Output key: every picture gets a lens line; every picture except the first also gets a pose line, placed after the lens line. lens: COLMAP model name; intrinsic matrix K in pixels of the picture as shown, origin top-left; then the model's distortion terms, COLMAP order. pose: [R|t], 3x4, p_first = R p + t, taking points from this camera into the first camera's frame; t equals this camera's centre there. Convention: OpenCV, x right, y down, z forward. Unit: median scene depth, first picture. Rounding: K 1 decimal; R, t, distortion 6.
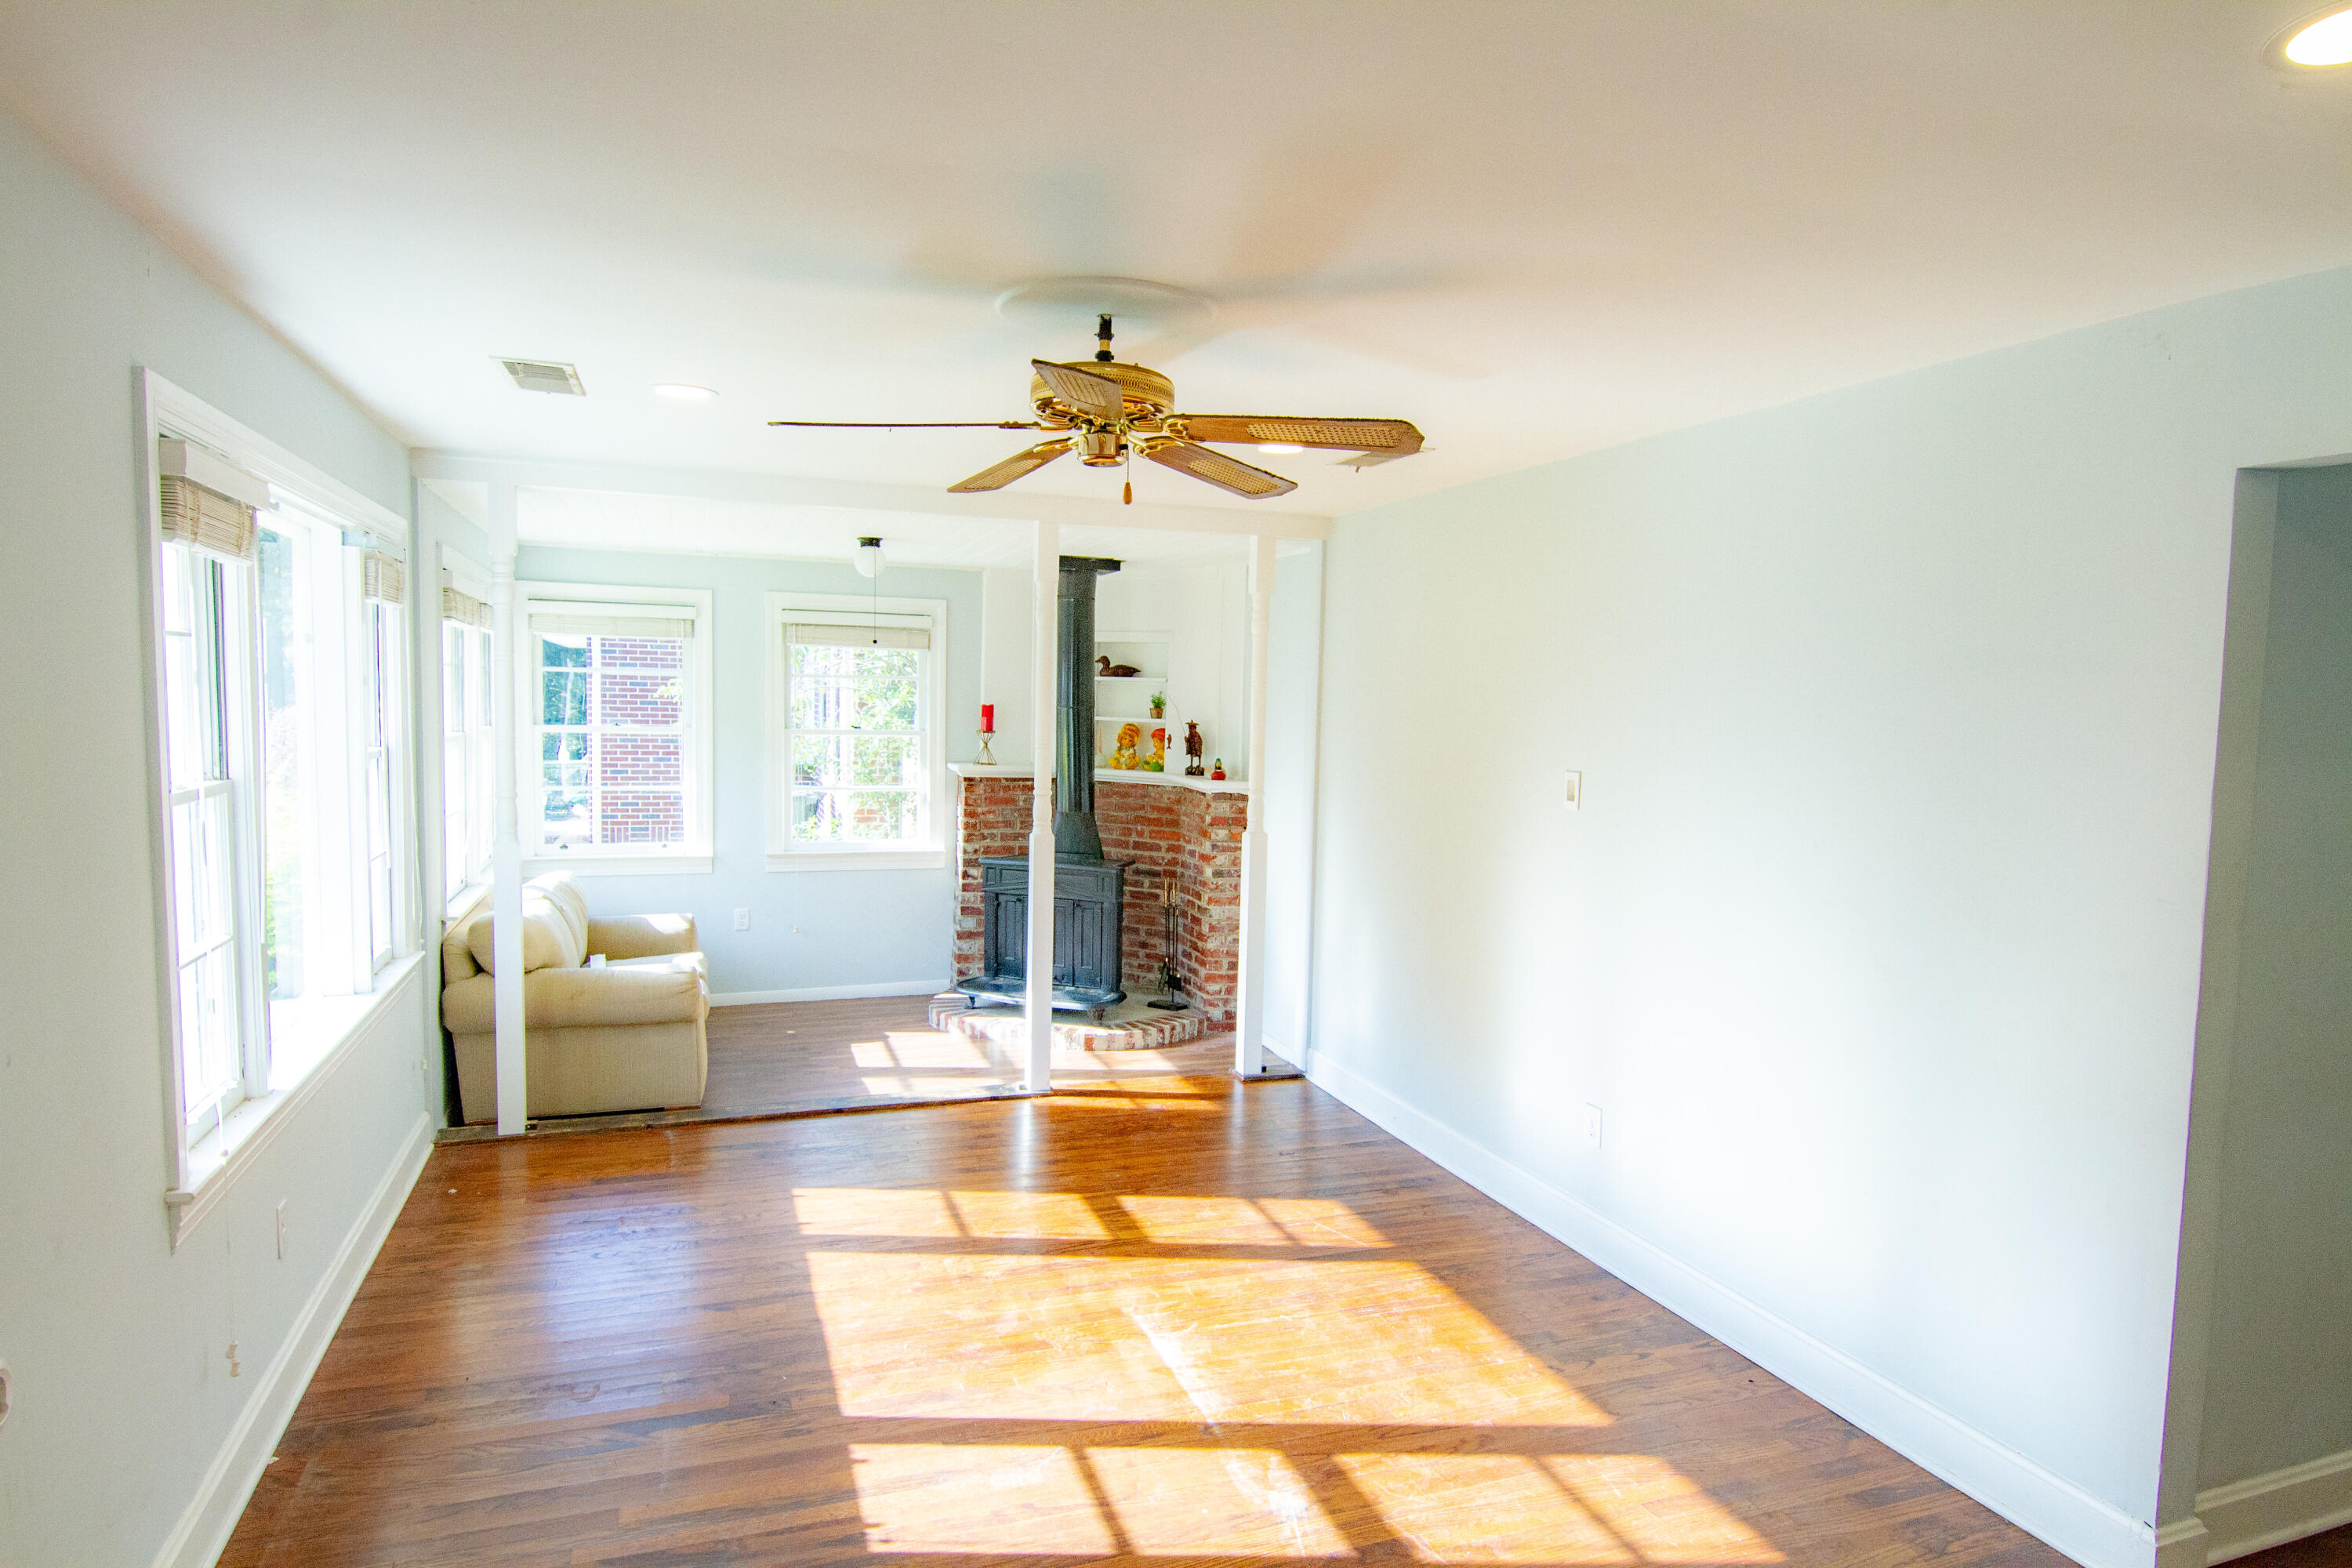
lens RADIAL K [[1347.1, 0, 1176.0], [0, 1347.1, 784.0], [0, 0, 1]] dist [0.000624, 0.000003]
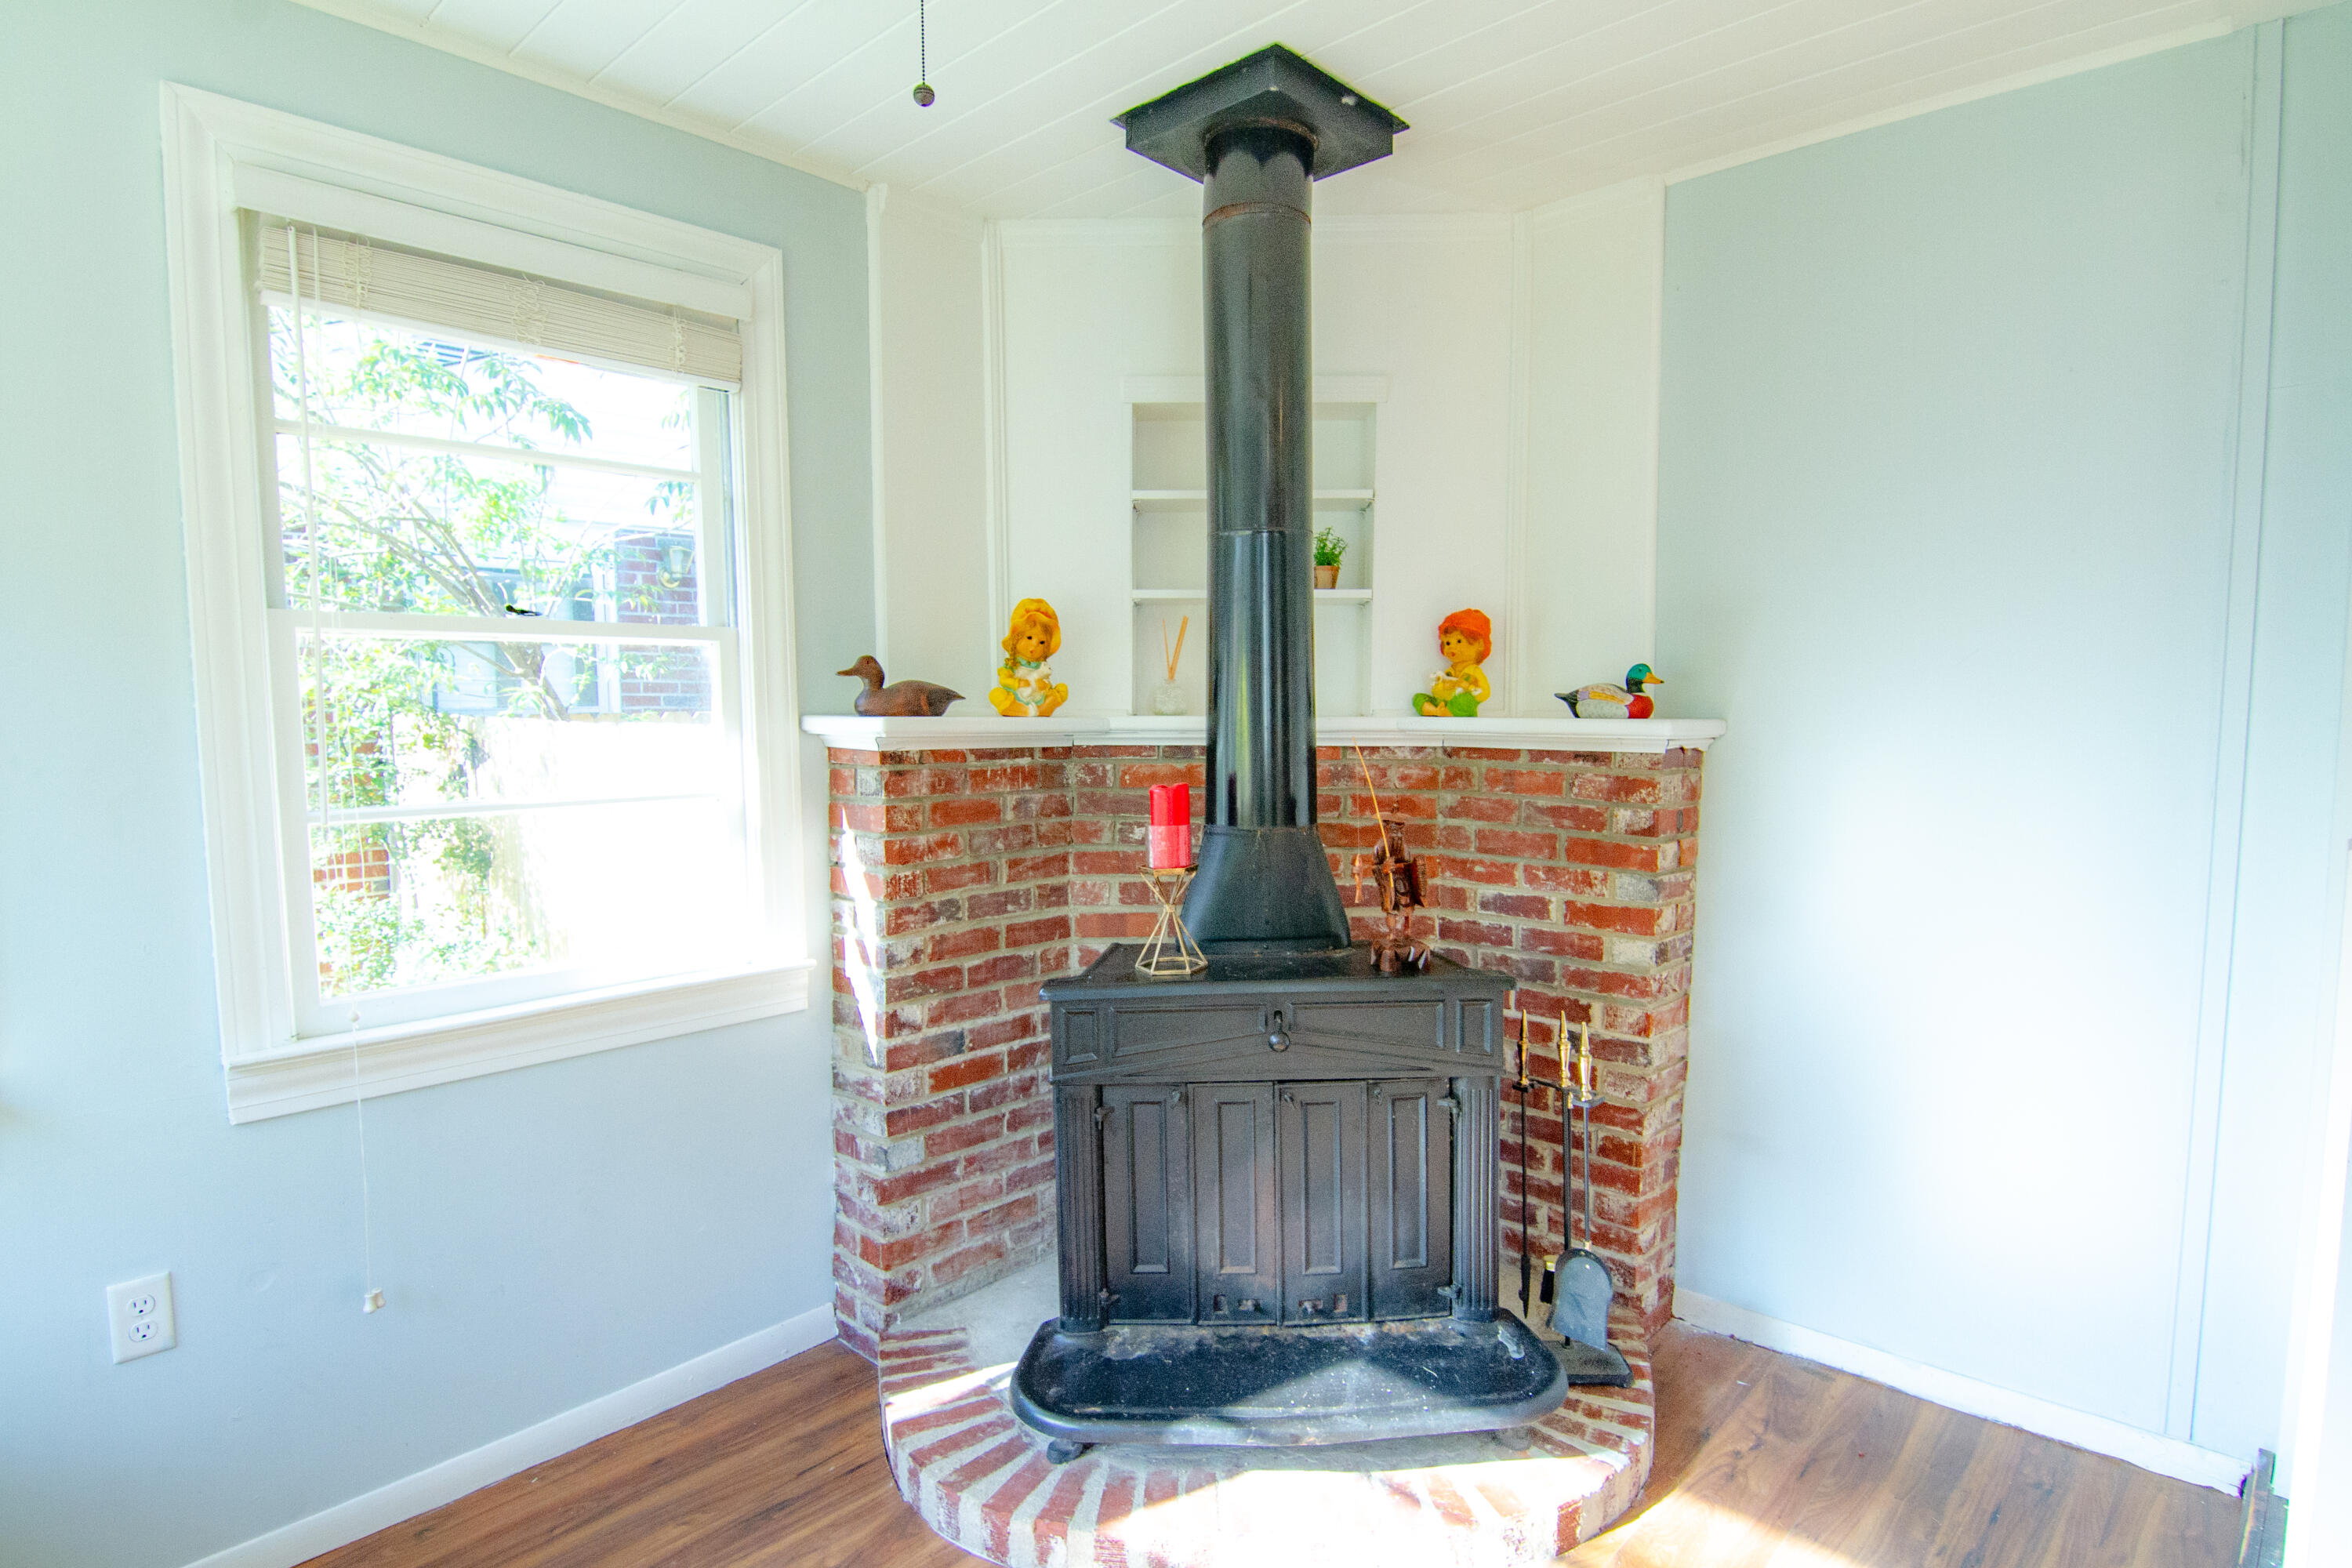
lens RADIAL K [[1252.2, 0, 1176.0], [0, 1252.2, 784.0], [0, 0, 1]] dist [-0.001962, -0.000214]
pose [[0.894657, -0.061037, 0.442565, -0.233002], [0.054809, 0.998135, 0.026861, -0.001401], [-0.443379, 0.000225, 0.896334, 0.666558]]
